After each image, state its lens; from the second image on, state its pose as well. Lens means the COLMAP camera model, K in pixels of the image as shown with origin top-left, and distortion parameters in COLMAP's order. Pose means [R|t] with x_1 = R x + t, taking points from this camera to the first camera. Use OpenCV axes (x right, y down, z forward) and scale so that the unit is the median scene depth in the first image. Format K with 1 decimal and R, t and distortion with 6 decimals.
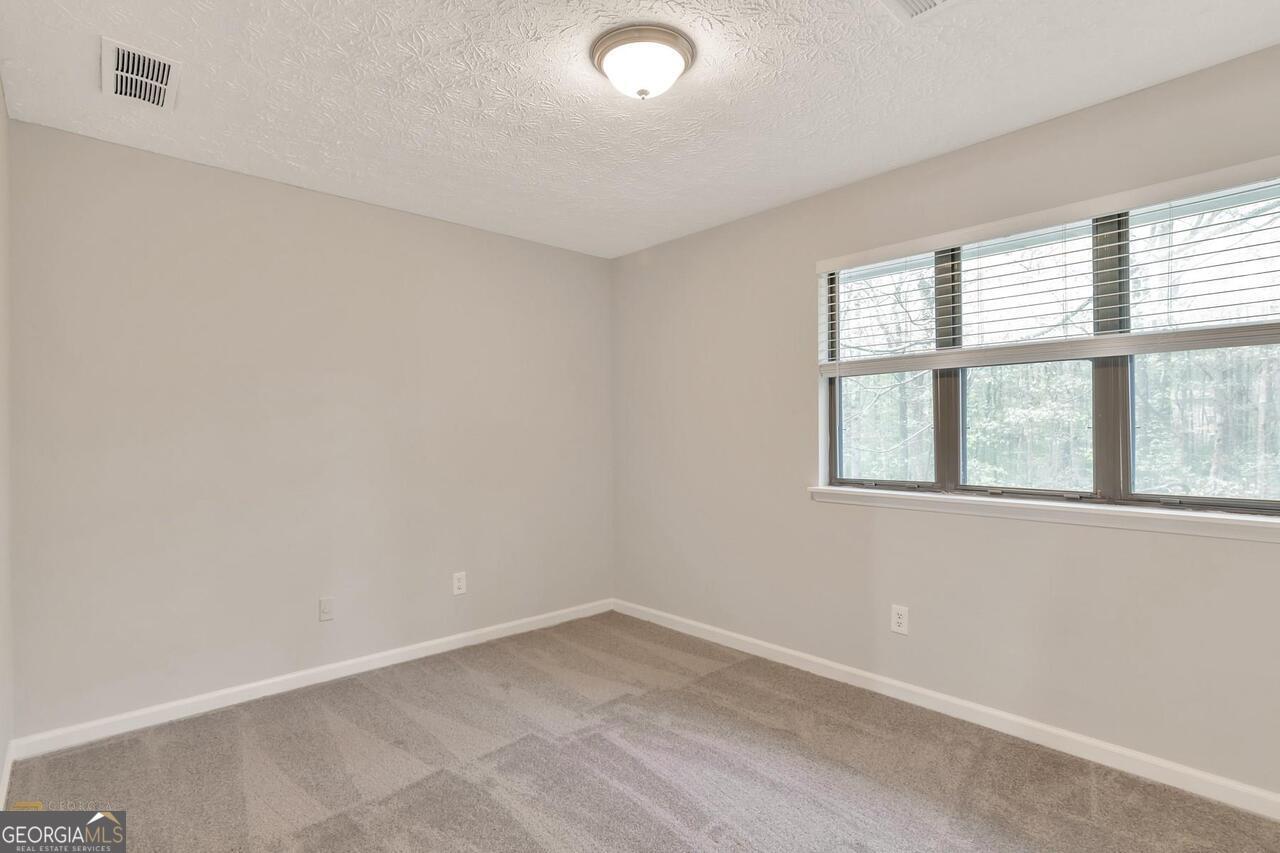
lens RADIAL K [[636.0, 0, 634.5], [0, 636.0, 425.3], [0, 0, 1]] dist [-0.018315, 0.015596]
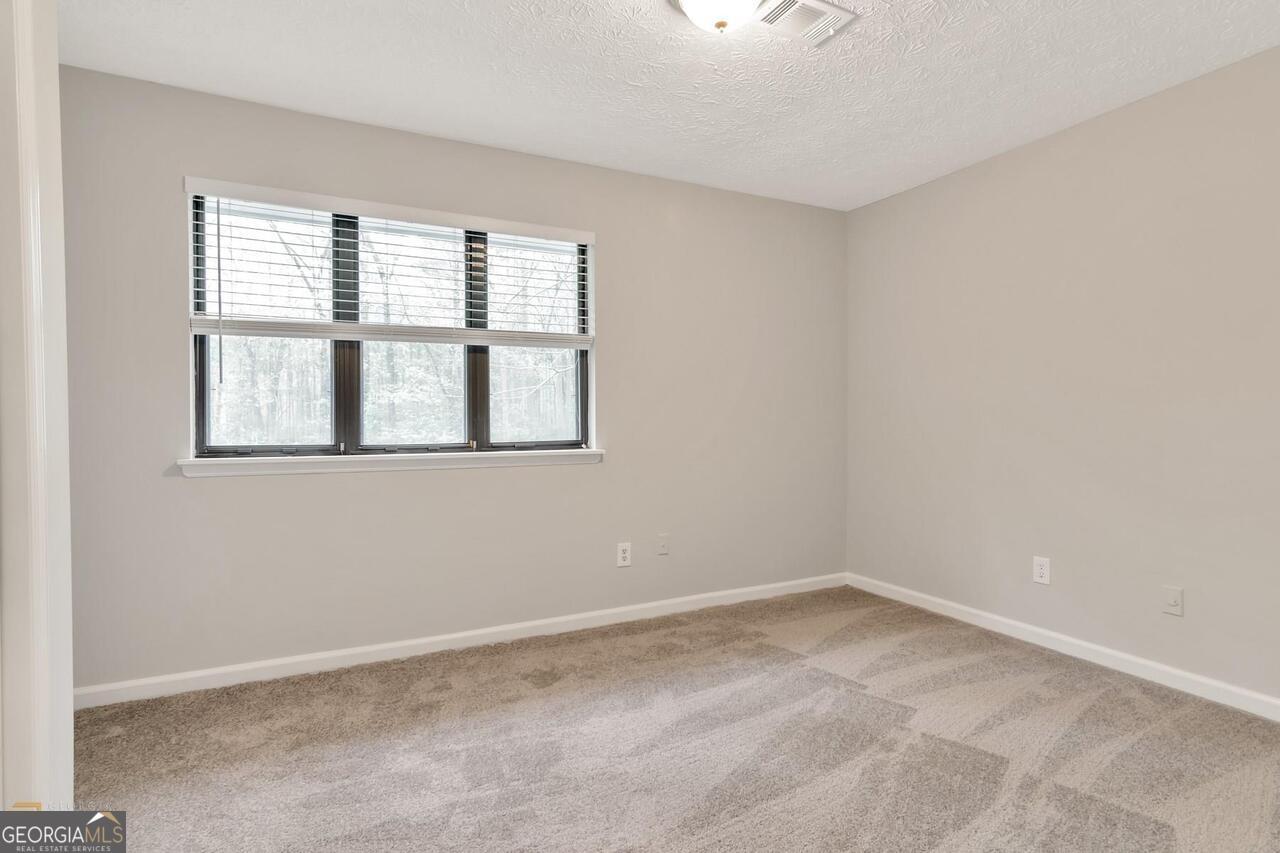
lens RADIAL K [[571.1, 0, 639.5], [0, 571.1, 412.1], [0, 0, 1]] dist [-0.001871, -0.000087]
pose [[0.304730, -0.014138, 0.952334, -0.243565], [-0.027714, 0.999335, 0.023704, 0.003798], [-0.952036, -0.033616, 0.304135, 0.266669]]
